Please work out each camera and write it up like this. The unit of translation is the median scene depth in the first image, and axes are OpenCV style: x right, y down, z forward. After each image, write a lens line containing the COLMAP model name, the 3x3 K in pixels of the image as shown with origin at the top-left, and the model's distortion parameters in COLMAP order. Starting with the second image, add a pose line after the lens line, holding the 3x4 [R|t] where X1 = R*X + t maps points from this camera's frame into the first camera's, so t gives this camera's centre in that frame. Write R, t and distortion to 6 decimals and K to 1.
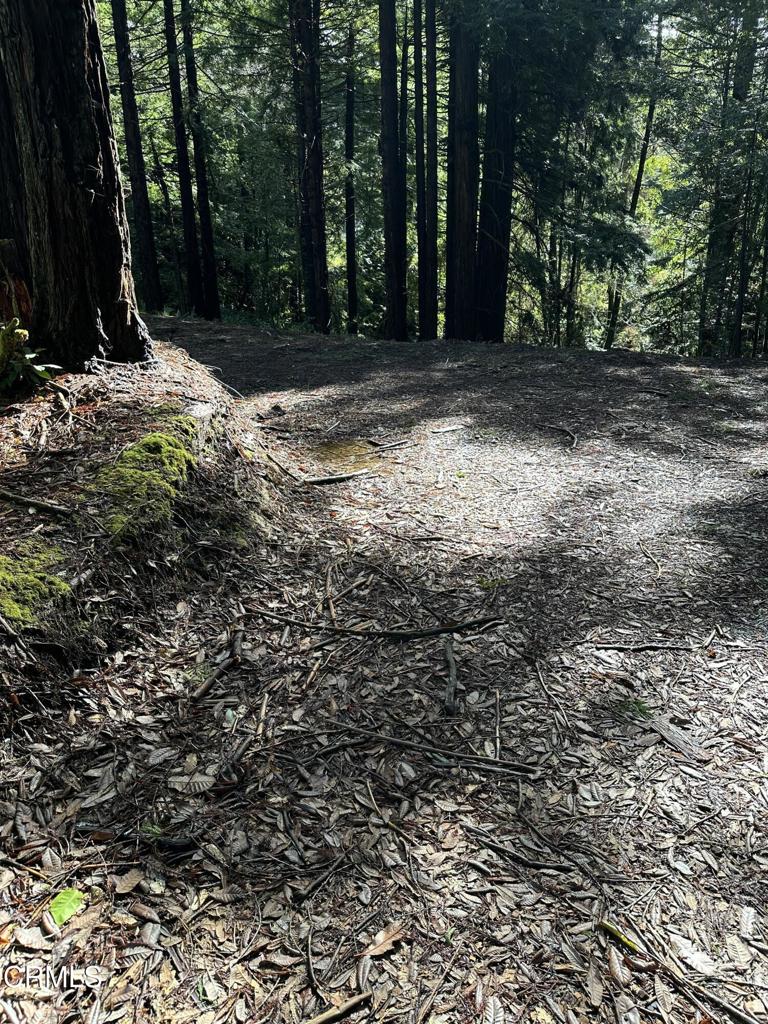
lens RADIAL K [[715.4, 0, 382.7], [0, 715.4, 506.4], [0, 0, 1]] dist [0.108330, -0.205683]
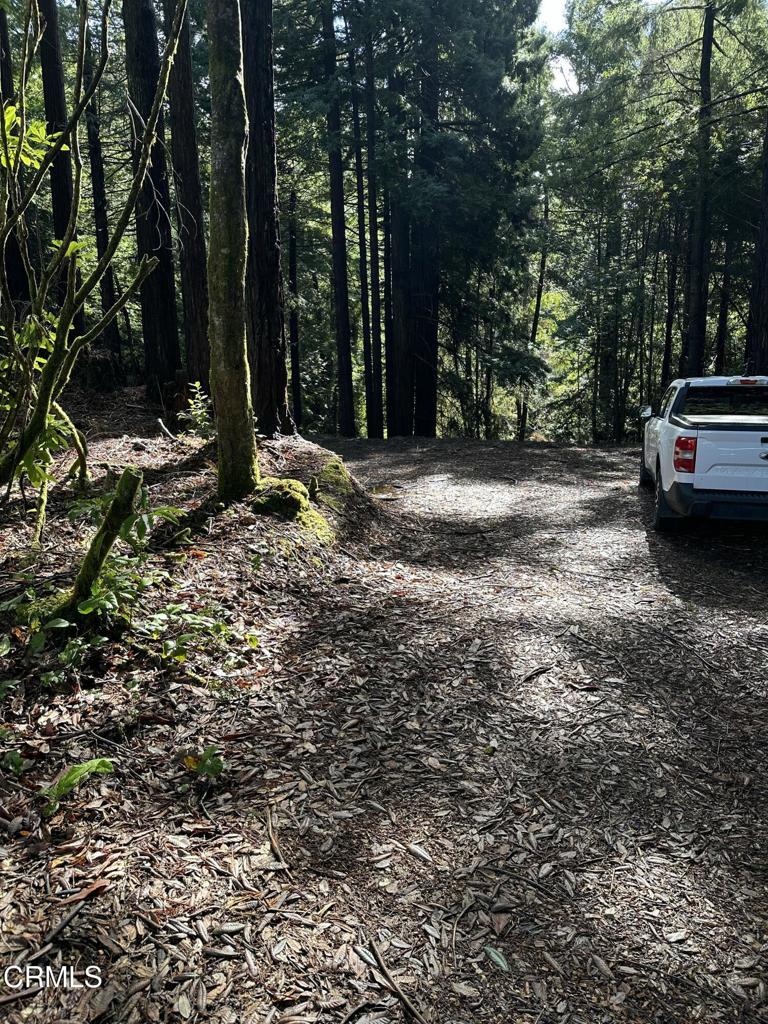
lens RADIAL K [[715.4, 0, 382.7], [0, 715.4, 506.4], [0, 0, 1]] dist [0.108330, -0.205683]
pose [[0.993826, -0.021448, 0.108855, -0.048597], [0.037316, 0.988596, -0.145897, 0.041950], [-0.104485, 0.149059, 0.983293, -0.132140]]
